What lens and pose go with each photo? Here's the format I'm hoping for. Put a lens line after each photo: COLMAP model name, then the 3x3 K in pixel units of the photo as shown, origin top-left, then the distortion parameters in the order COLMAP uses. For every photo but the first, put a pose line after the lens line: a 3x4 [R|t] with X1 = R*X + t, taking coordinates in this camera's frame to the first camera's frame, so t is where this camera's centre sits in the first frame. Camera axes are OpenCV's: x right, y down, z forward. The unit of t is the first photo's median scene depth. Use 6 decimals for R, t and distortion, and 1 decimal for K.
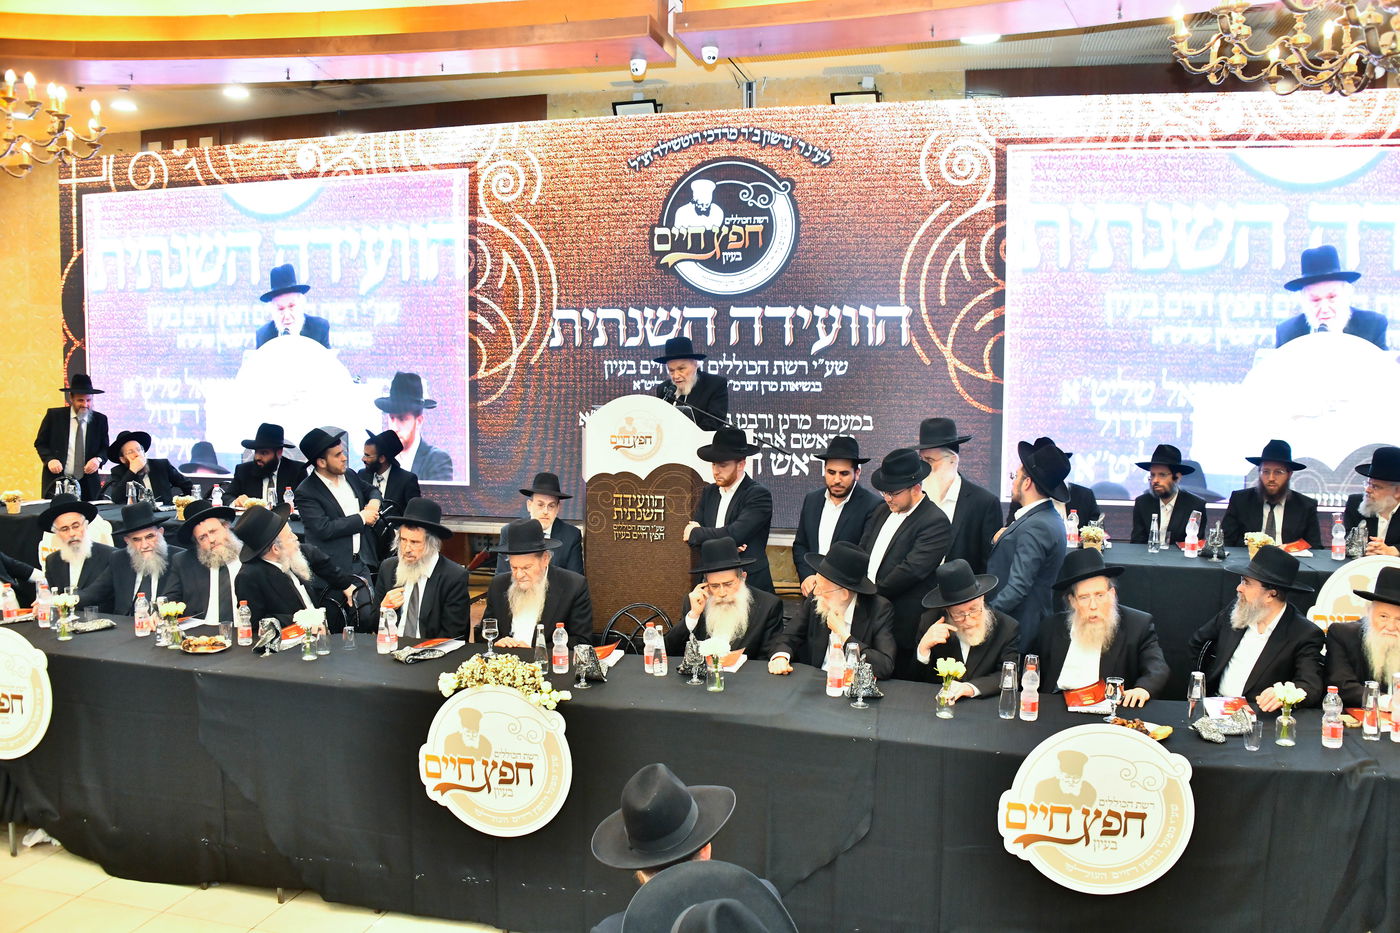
lens RADIAL K [[1110.4, 0, 703.4], [0, 1110.4, 475.3], [0, 0, 1]] dist [-0.143413, 0.067377]
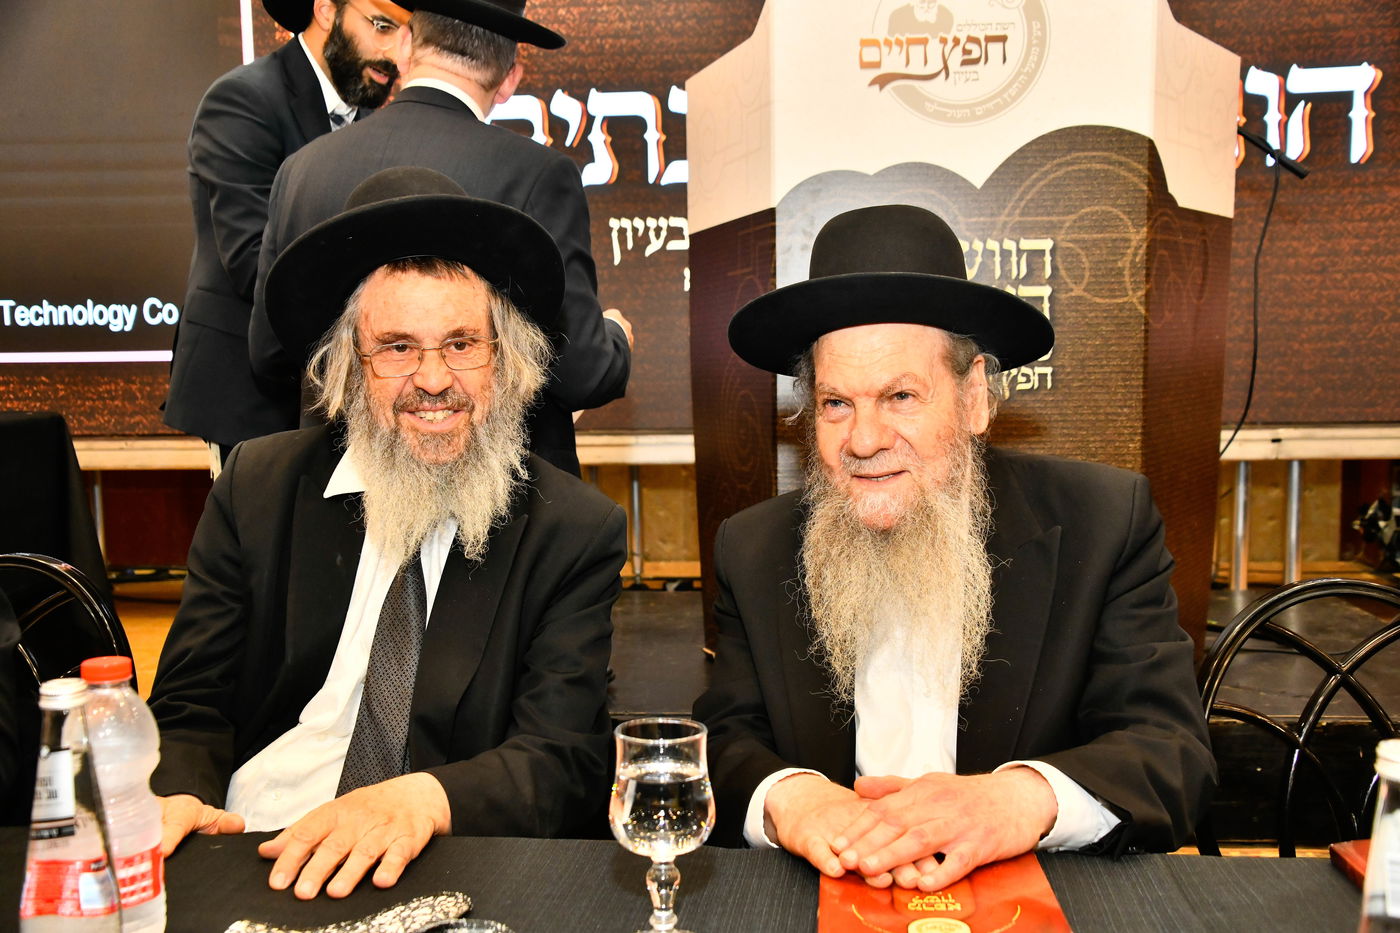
lens RADIAL K [[1413.0, 0, 697.3], [0, 1413.0, 476.4], [0, 0, 1]] dist [0.034283, 0.000000]
pose [[0.987306, -0.033365, 0.155284, -0.148739], [0.032824, 0.999443, 0.006046, 0.060011], [-0.155399, -0.000872, 0.987851, 0.500534]]
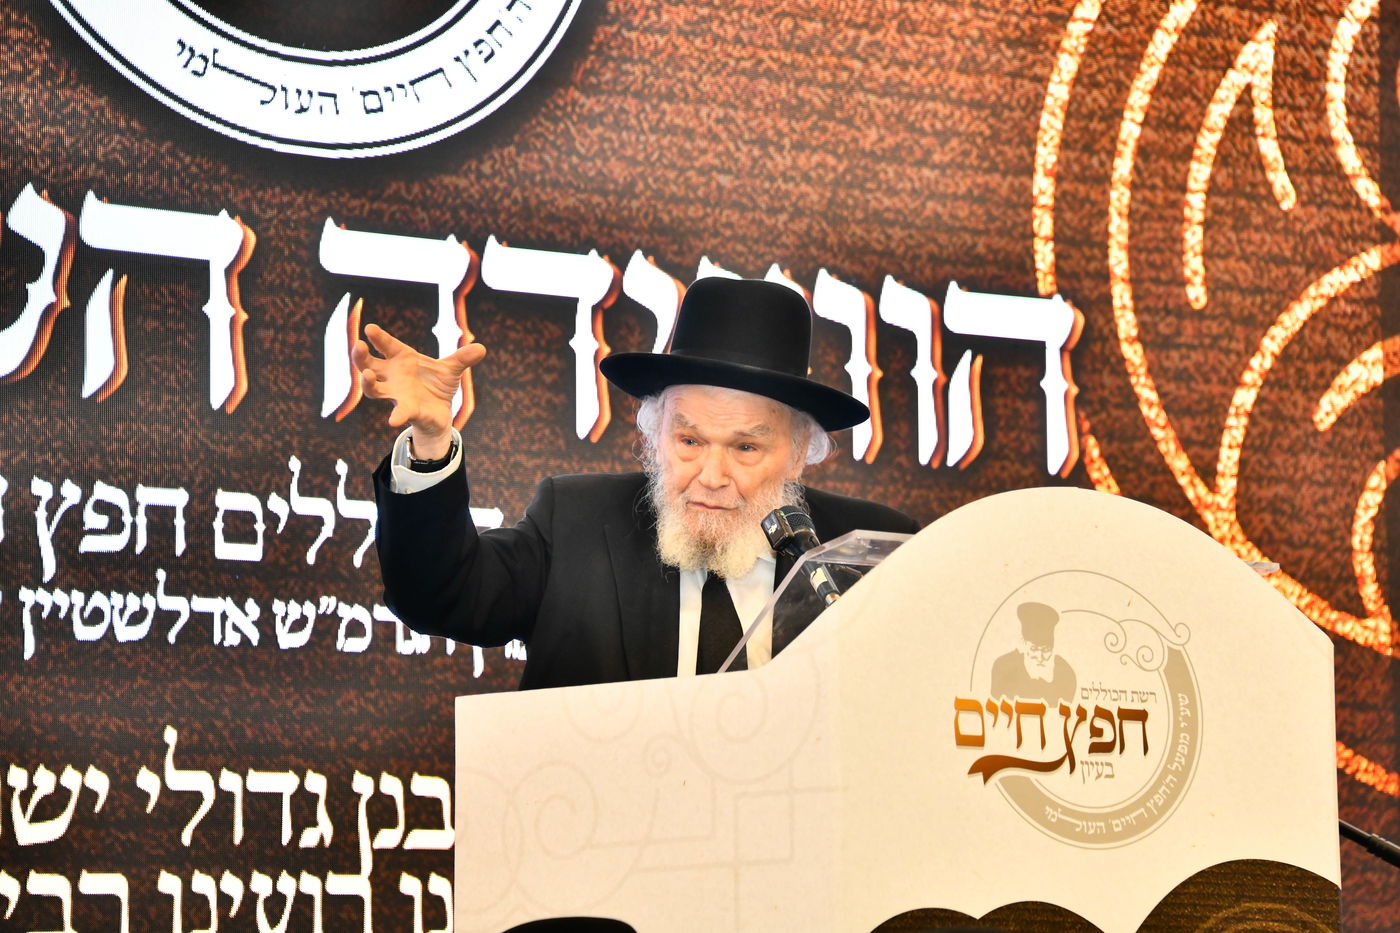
lens RADIAL K [[4859.9, 0, 714.0], [0, 4859.9, 497.4], [0, 0, 1]] dist [1.457861, 0.000000]
pose [[0.708950, 0.081832, 0.700495, -0.535157], [0.070882, 0.979949, -0.186215, 0.061857], [-0.701687, 0.181670, 0.688935, 0.368494]]
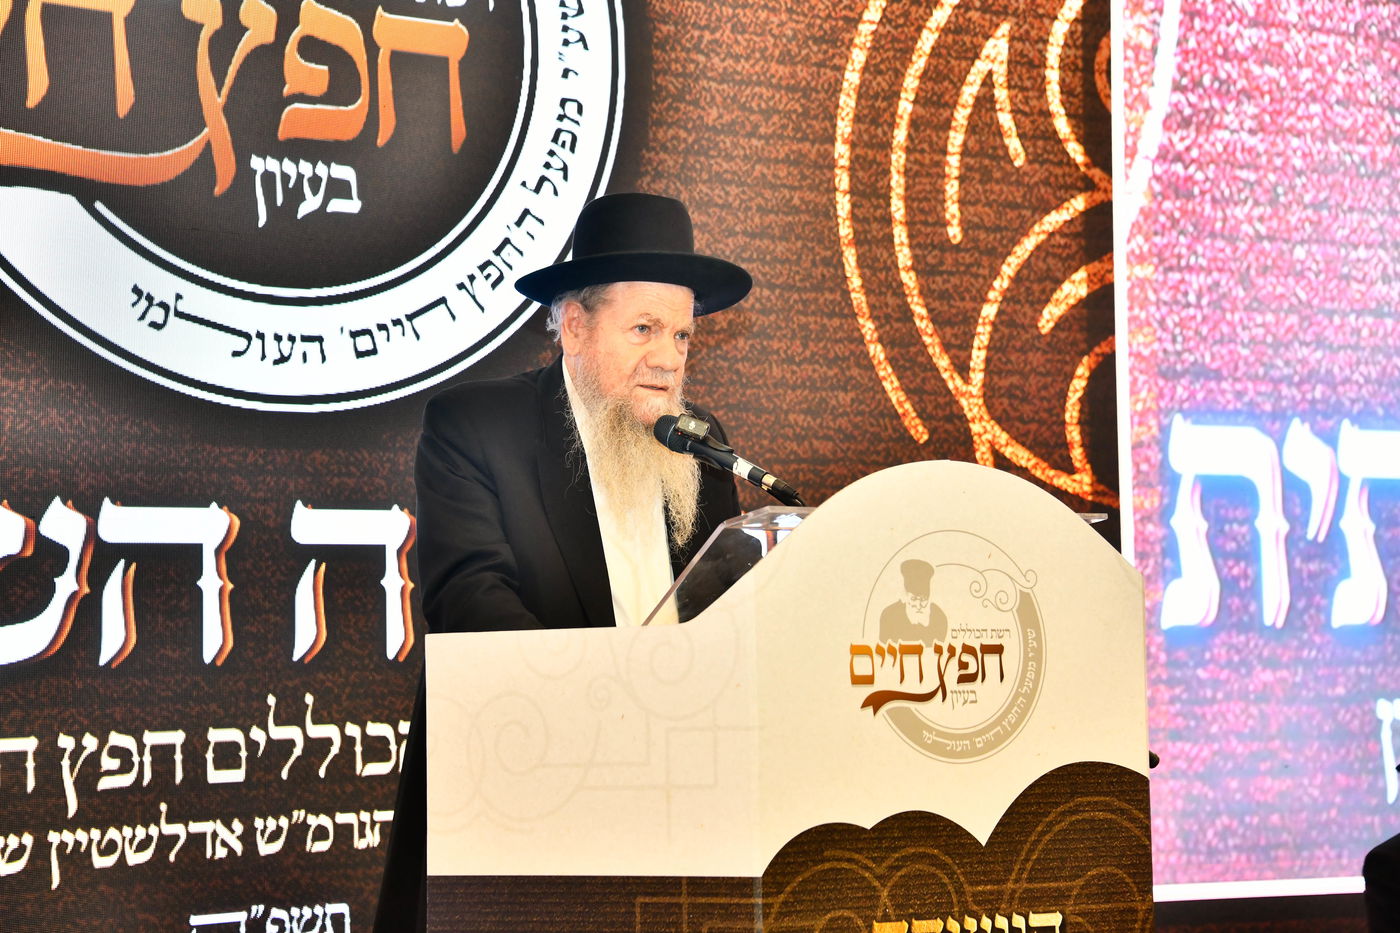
lens RADIAL K [[3131.0, 0, 698.3], [0, 3131.0, 491.9], [0, 0, 1]] dist [0.664341, 0.000000]
pose [[0.665827, 0.024473, 0.745704, -0.443915], [0.086424, 0.990204, -0.109664, -0.000874], [-0.741083, 0.137464, 0.657190, 0.484175]]
